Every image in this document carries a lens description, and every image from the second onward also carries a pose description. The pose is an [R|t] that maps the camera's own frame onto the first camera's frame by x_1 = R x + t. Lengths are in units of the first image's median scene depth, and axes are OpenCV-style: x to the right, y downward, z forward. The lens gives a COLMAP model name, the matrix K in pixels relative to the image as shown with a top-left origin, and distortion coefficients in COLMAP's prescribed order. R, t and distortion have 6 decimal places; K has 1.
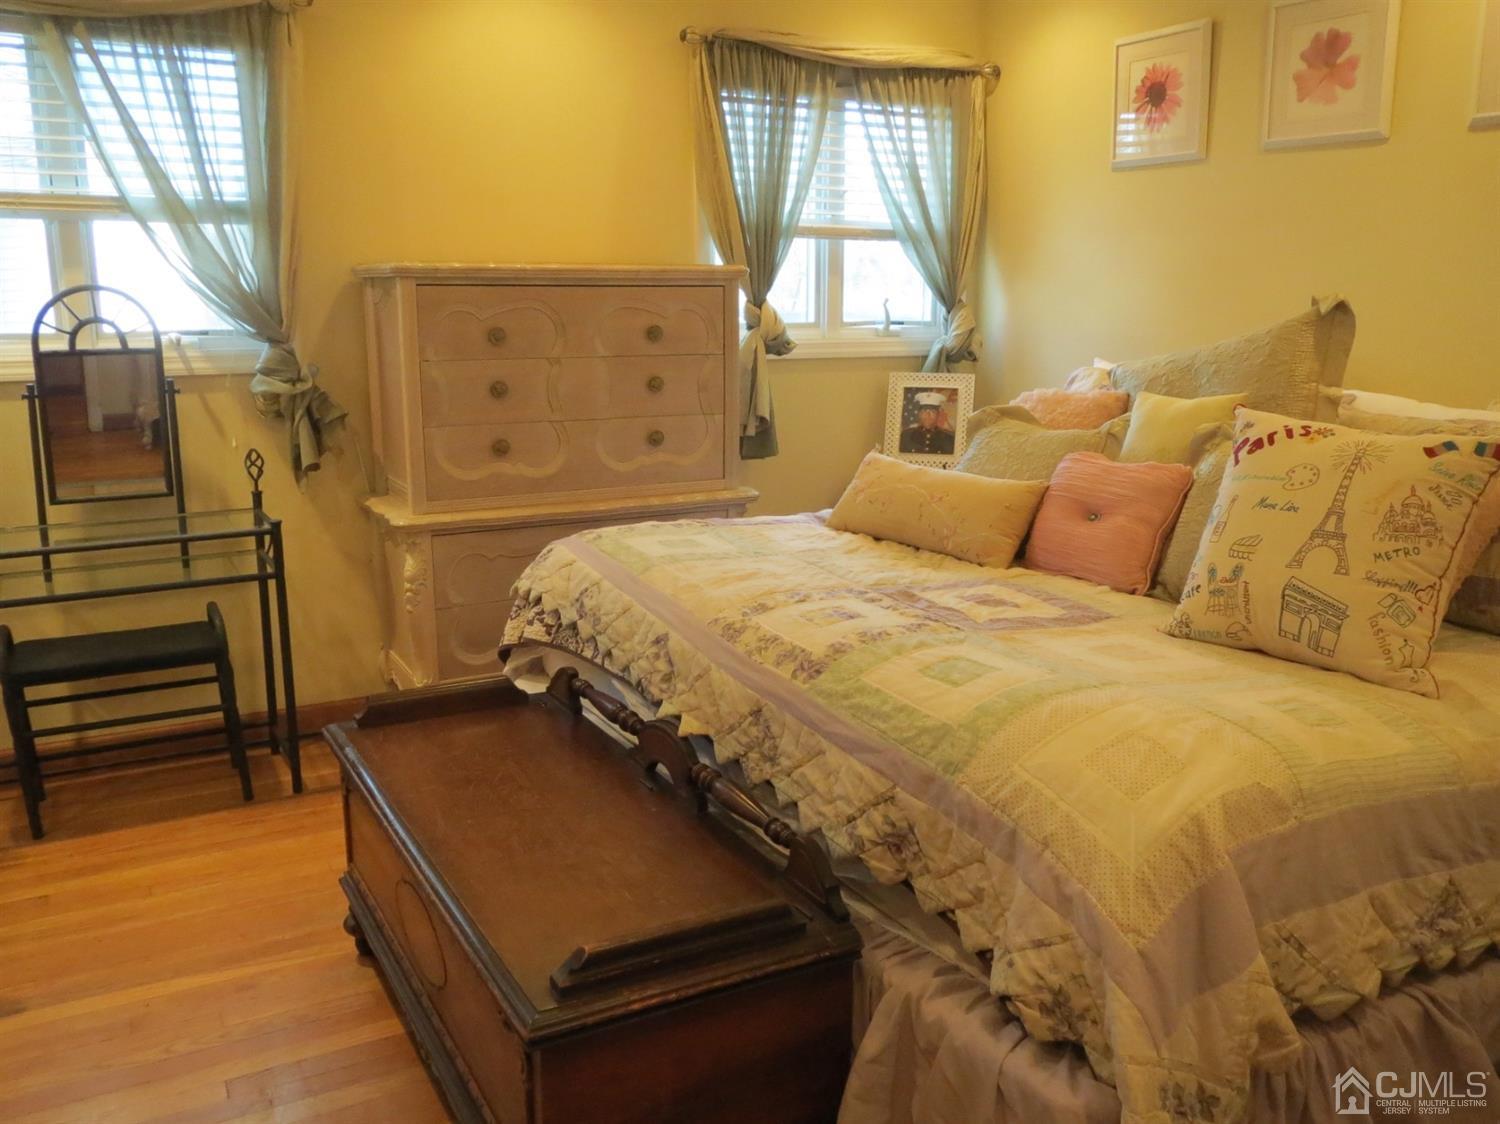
lens RADIAL K [[1244.5, 0, 746.1], [0, 1244.5, 563.9], [0, 0, 1]] dist [-0.024116, 0.006693]
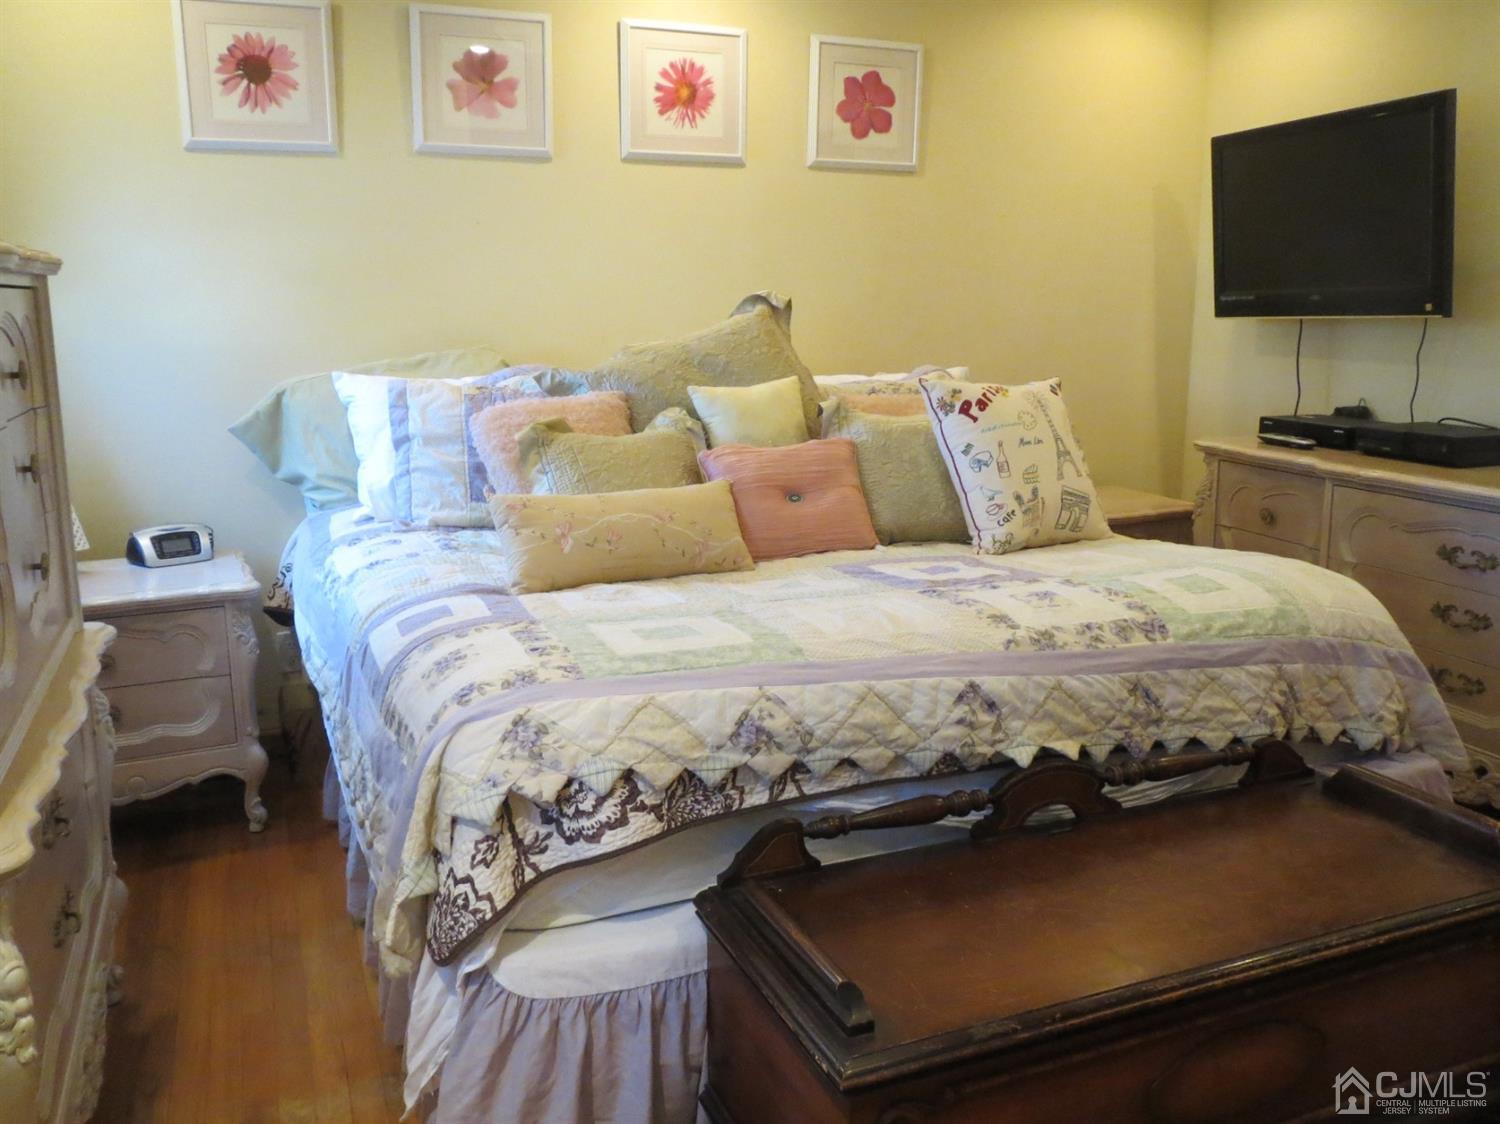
lens RADIAL K [[1244.5, 0, 744.6], [0, 1244.5, 556.2], [0, 0, 1]] dist [-0.024116, 0.006693]
pose [[0.129230, -0.208190, 0.969514, -0.637416], [0.217919, 0.959773, 0.177052, -0.153116], [-0.967373, 0.188396, 0.169400, 0.690954]]
